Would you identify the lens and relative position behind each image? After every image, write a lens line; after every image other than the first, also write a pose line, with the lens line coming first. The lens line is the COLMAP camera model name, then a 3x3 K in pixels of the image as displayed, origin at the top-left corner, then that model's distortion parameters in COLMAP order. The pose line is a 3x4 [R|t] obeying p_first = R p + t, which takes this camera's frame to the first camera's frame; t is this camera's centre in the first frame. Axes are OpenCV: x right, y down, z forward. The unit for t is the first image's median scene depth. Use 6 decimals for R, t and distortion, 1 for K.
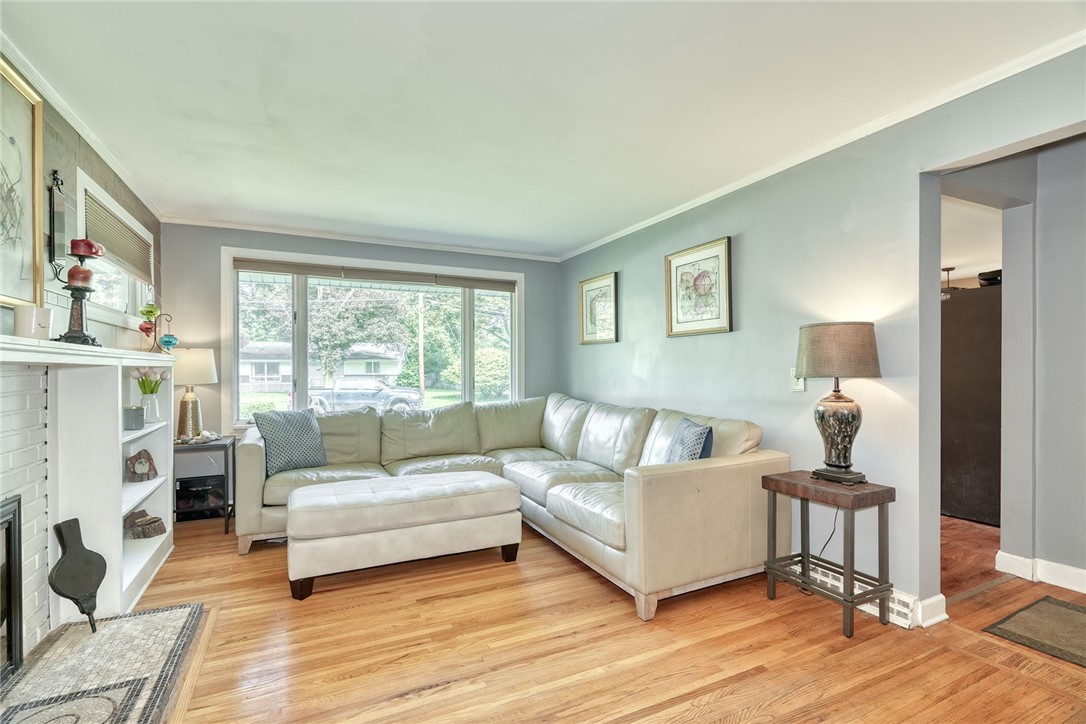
lens RADIAL K [[492.6, 0, 541.1], [0, 492.6, 367.1], [0, 0, 1]] dist [0.000182, 0.000130]
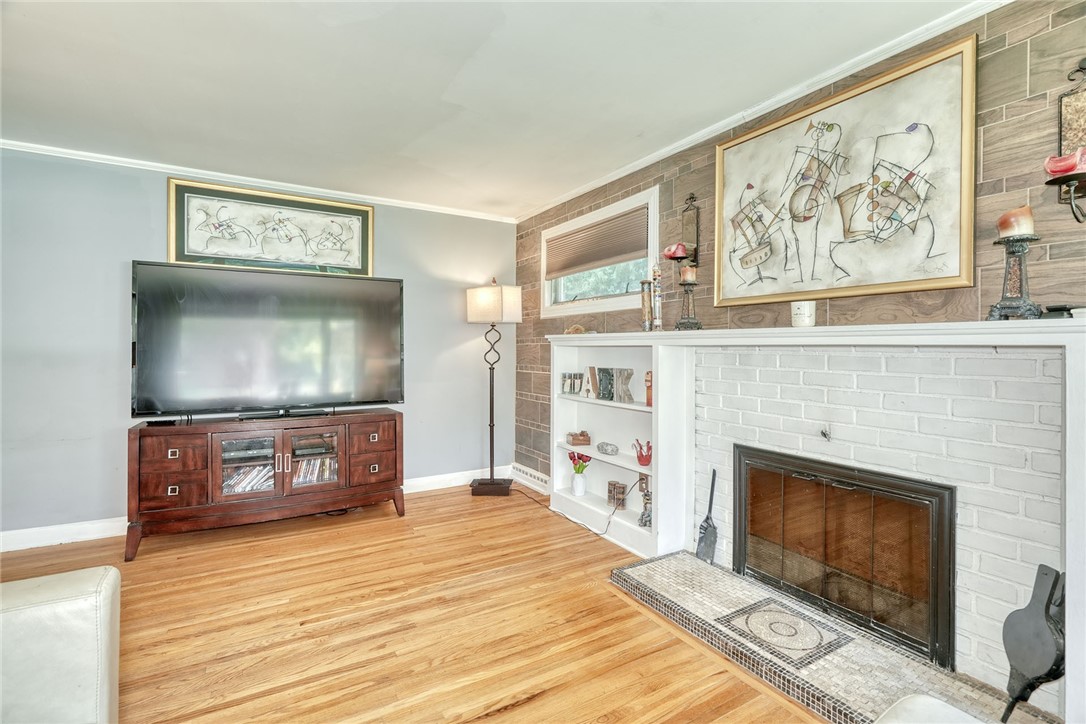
lens RADIAL K [[492.6, 0, 541.9], [0, 492.6, 357.2], [0, 0, 1]] dist [0.000182, 0.000130]
pose [[-0.996709, -0.001950, -0.081035, -0.224535], [-0.002395, 0.999983, 0.005397, 0.015468], [0.081023, 0.005573, -0.996697, 1.957673]]
